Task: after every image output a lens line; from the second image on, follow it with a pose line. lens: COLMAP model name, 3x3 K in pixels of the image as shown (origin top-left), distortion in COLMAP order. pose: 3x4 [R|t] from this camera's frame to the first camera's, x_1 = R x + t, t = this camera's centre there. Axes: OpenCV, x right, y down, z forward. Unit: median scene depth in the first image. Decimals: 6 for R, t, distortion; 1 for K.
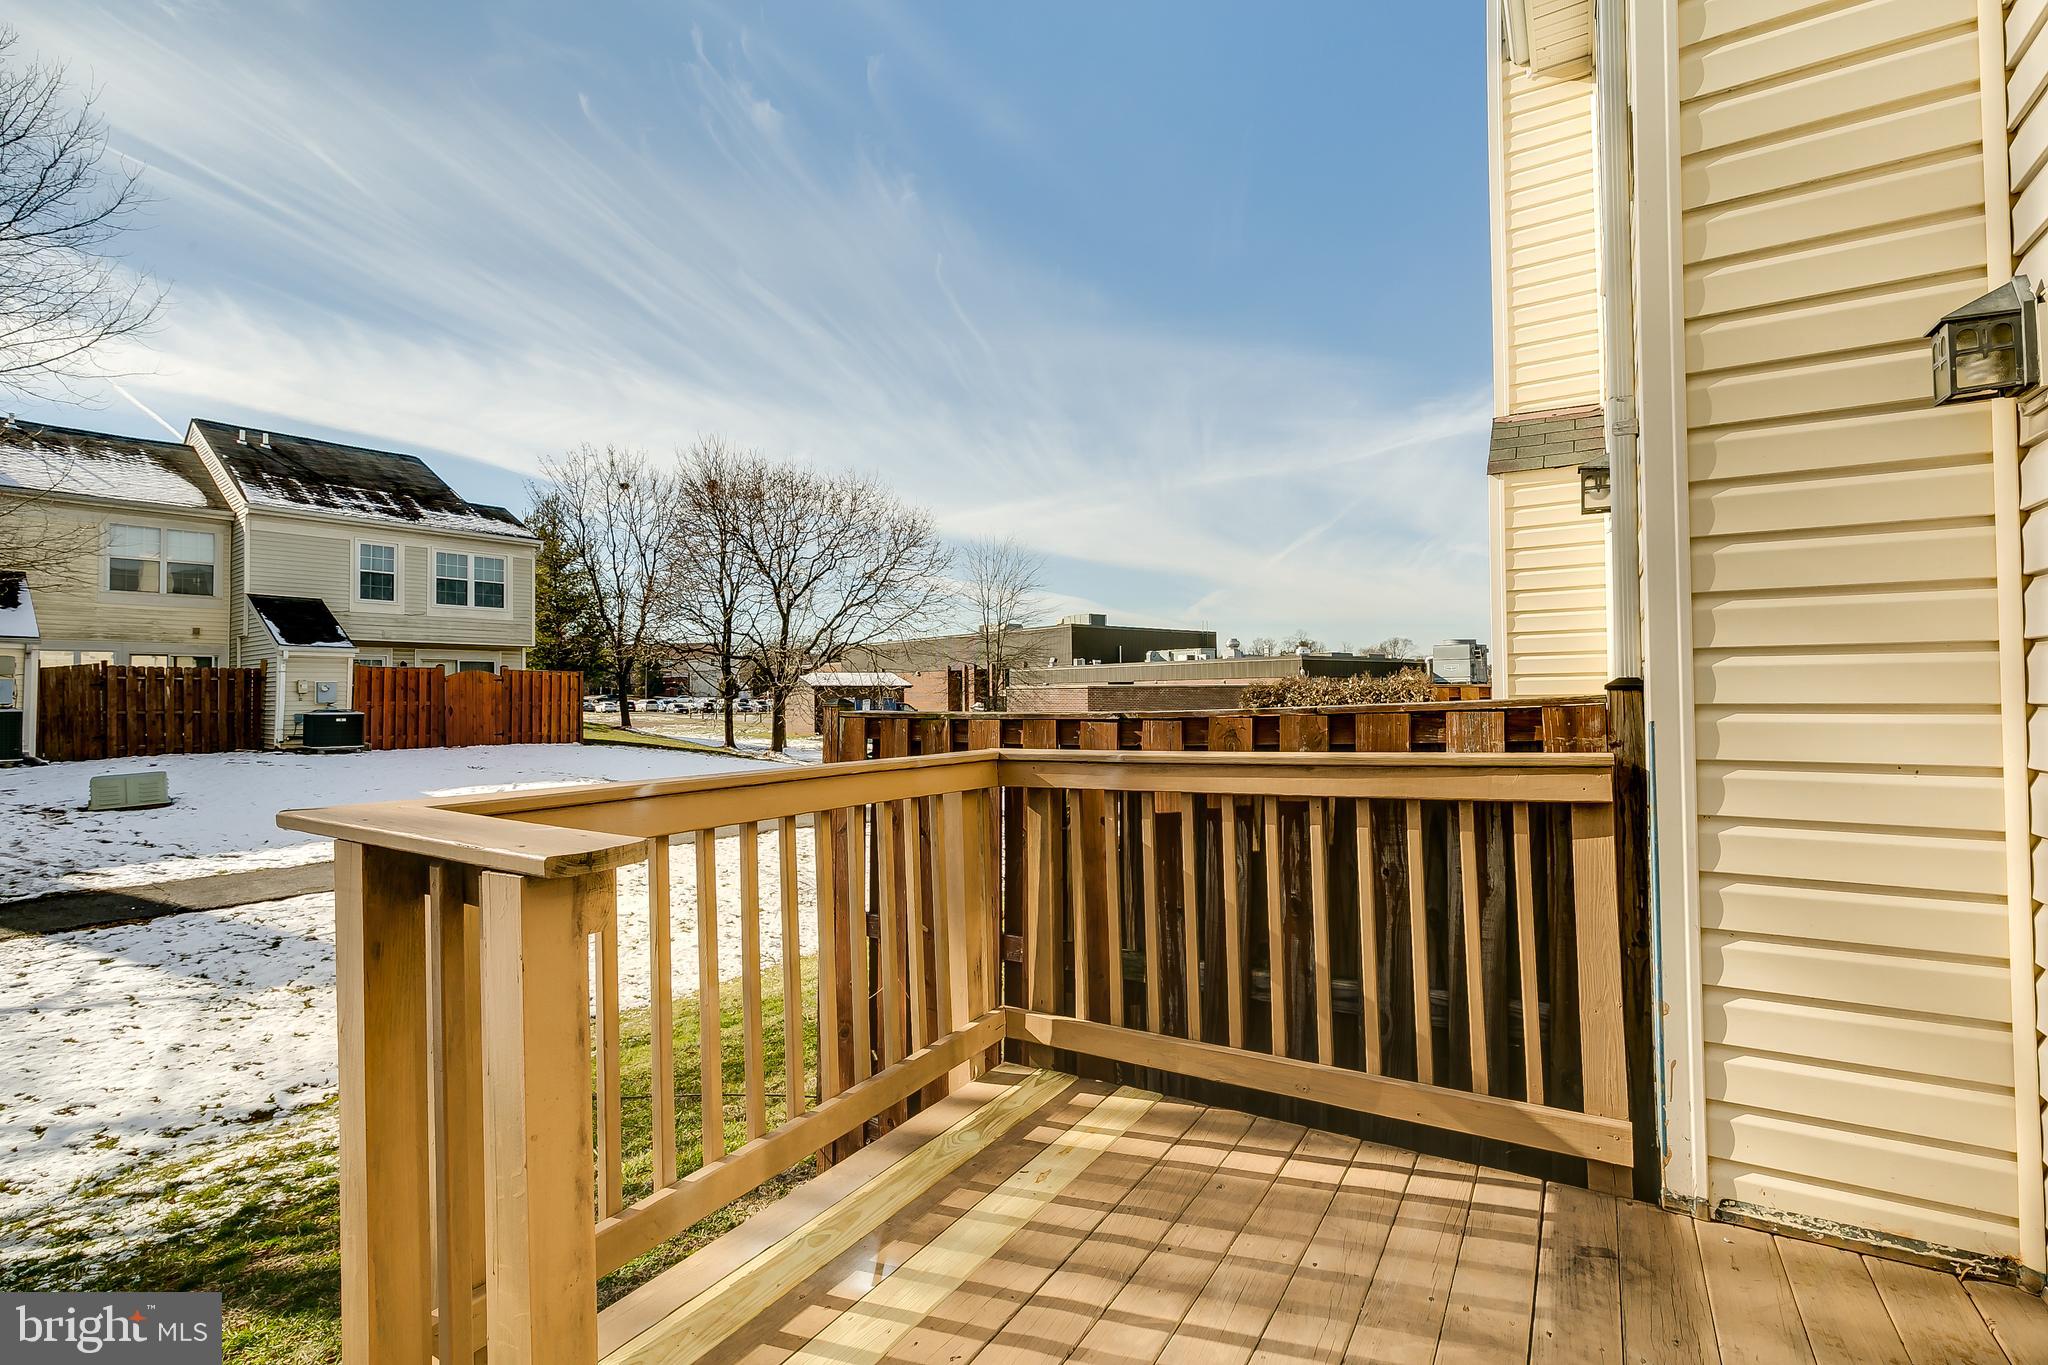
lens RADIAL K [[914.5, 0, 1029.3], [0, 914.5, 675.6], [0, 0, 1]] dist [-0.004380, 0.000379]
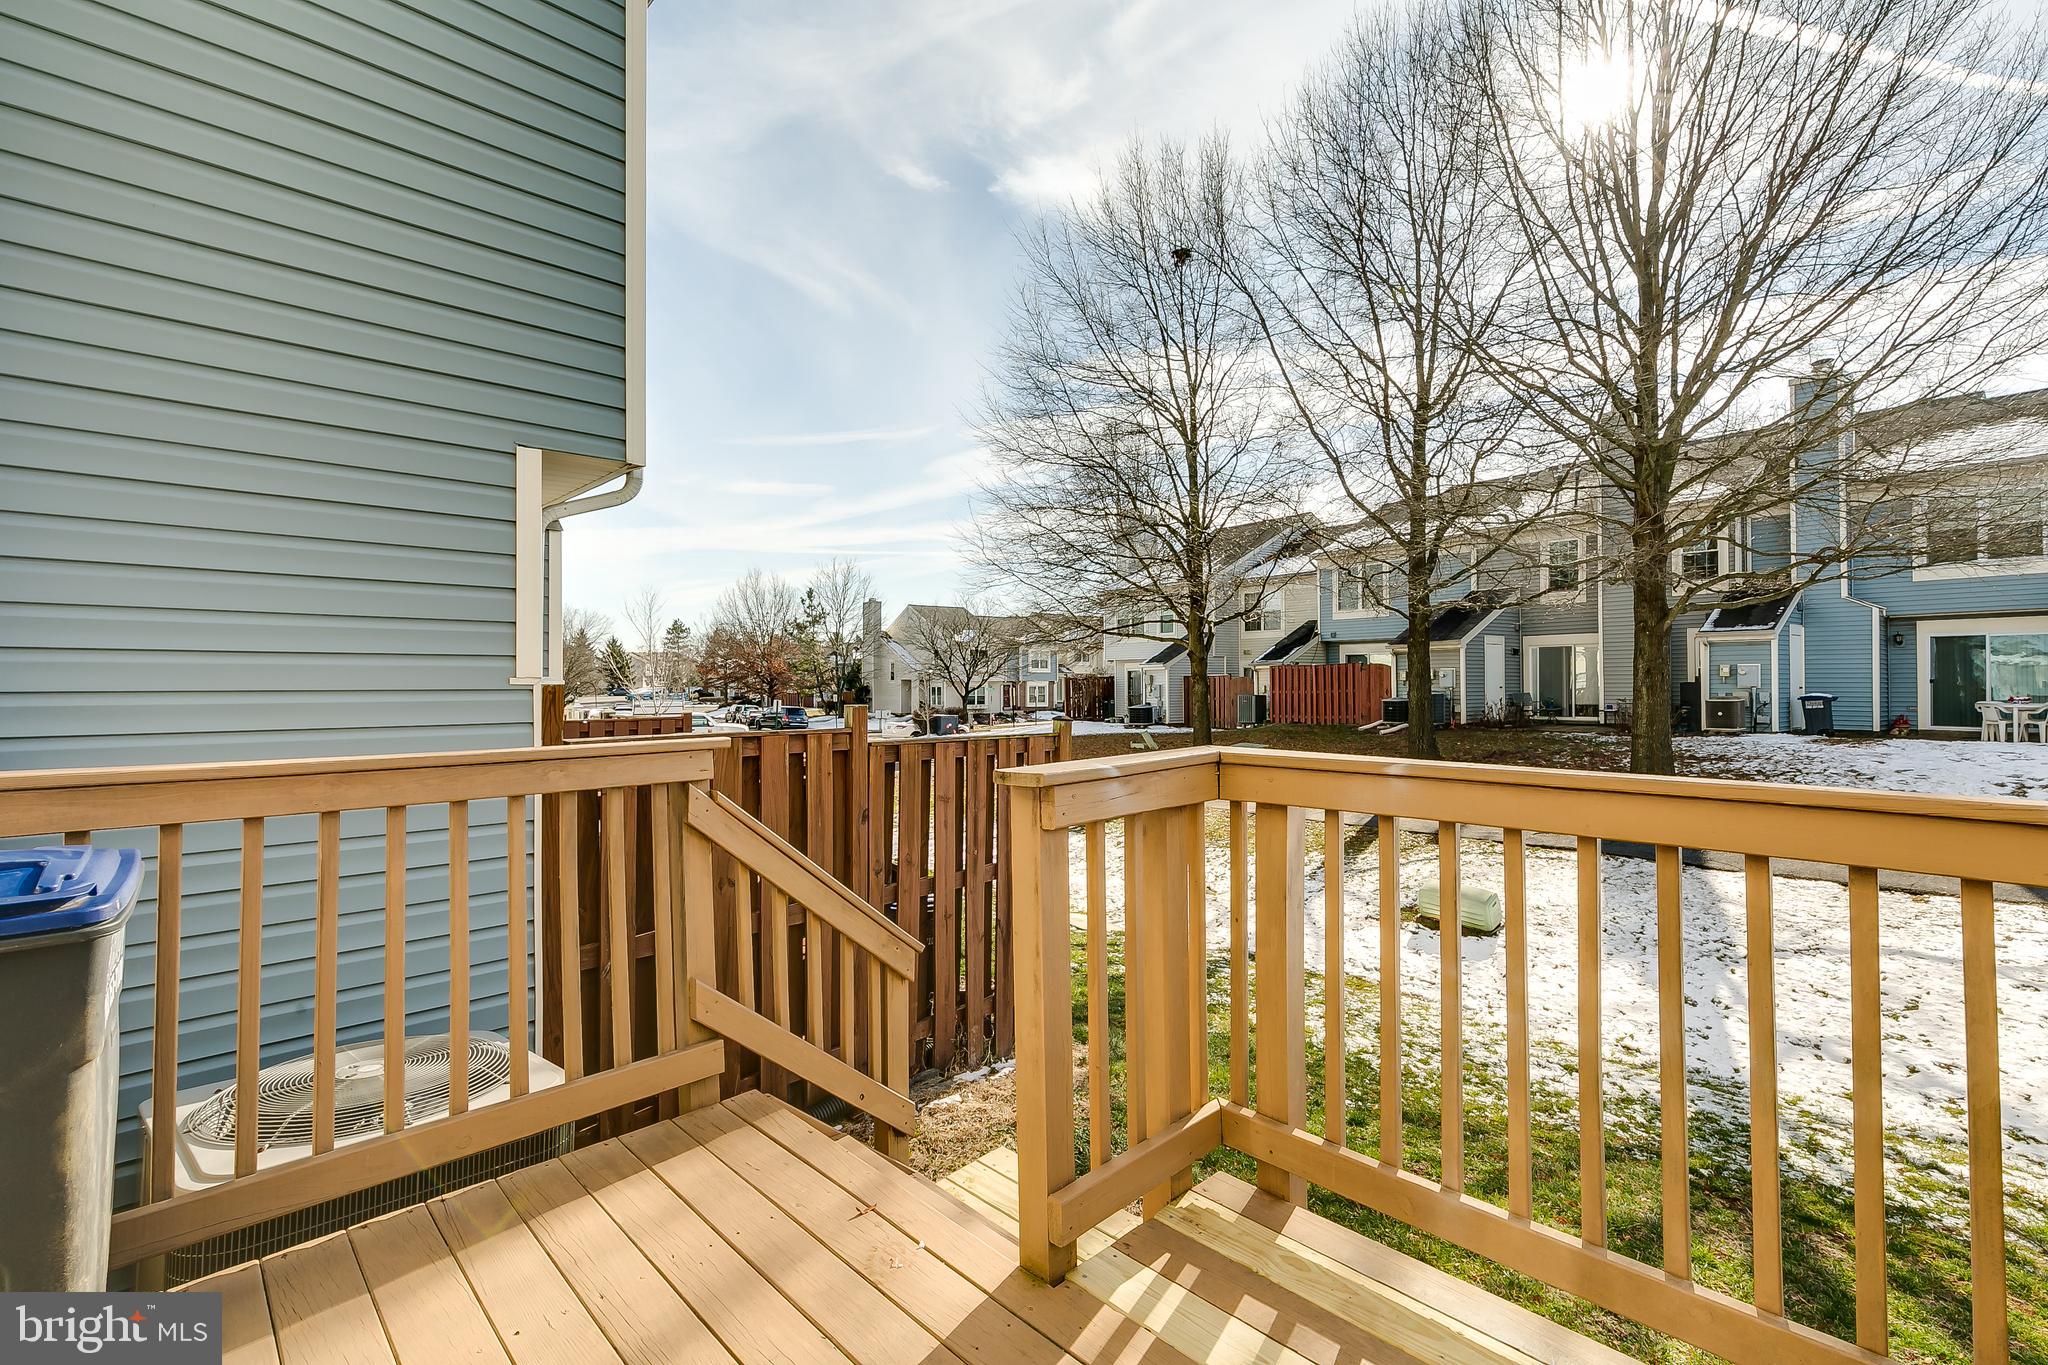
lens RADIAL K [[914.5, 0, 1035.7], [0, 914.5, 683.7], [0, 0, 1]] dist [-0.004380, 0.000379]
pose [[-0.256107, 0.010079, -0.966596, 0.258125], [0.033694, 0.999431, 0.001494, 0.006512], [0.966061, -0.032185, -0.256301, 0.344753]]
